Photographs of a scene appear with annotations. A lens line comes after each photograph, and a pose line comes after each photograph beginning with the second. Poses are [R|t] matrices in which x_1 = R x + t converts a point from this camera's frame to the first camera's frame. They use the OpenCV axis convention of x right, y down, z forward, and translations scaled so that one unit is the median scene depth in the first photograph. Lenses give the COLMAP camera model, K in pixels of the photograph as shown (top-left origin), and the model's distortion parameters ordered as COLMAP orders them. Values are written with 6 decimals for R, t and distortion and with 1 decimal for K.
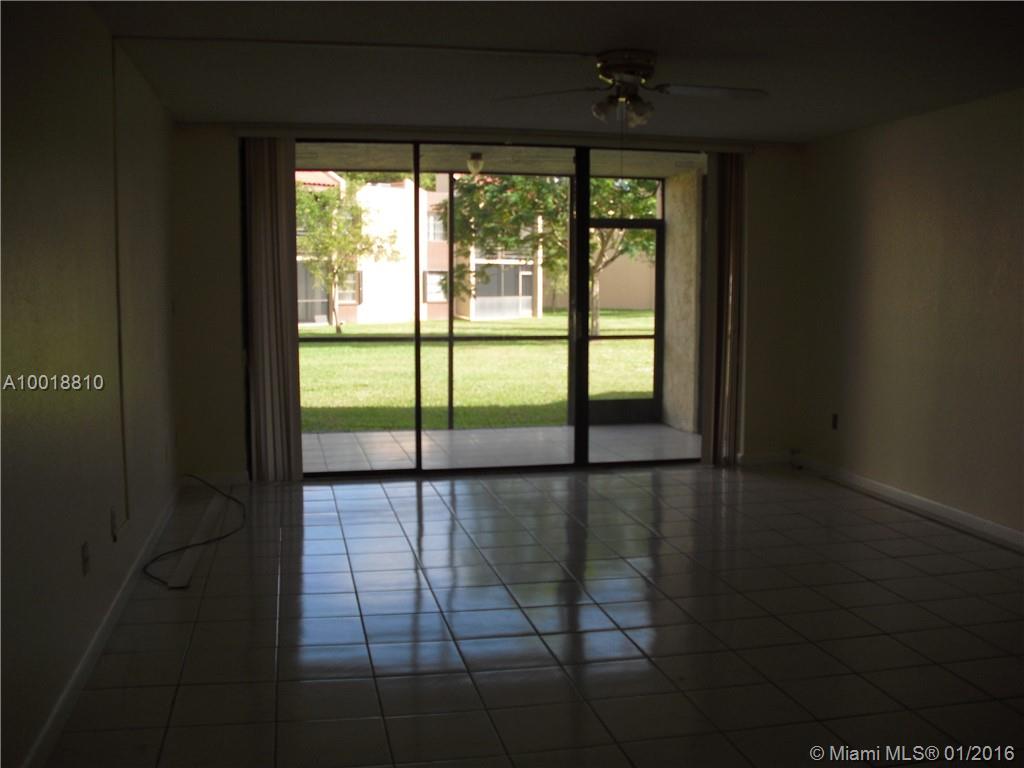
lens RADIAL K [[1074.0, 0, 511.5], [0, 1074.0, 384.9], [0, 0, 1]] dist [-0.151175, 0.000000]
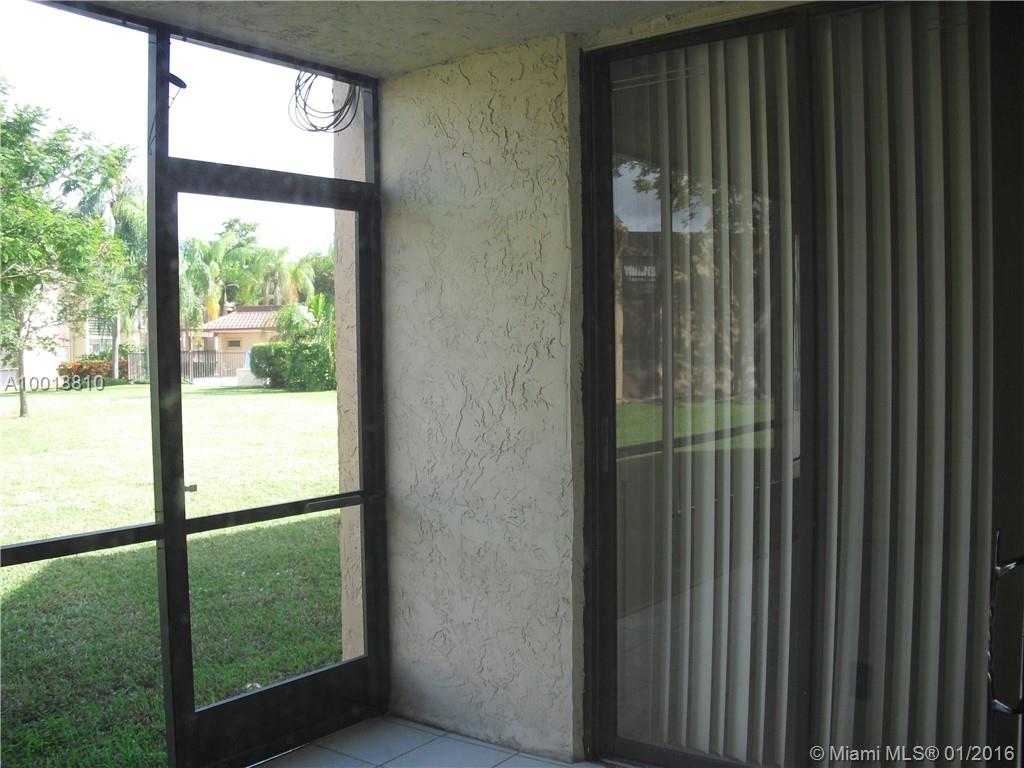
lens RADIAL K [[1074.0, 0, 512.4], [0, 1074.0, 385.4], [0, 0, 1]] dist [-0.151175, 0.000000]
pose [[0.749218, -0.043134, 0.660918, -0.077840], [0.086573, 0.995694, -0.033157, -0.071665], [-0.656641, 0.082060, 0.749726, 0.728075]]
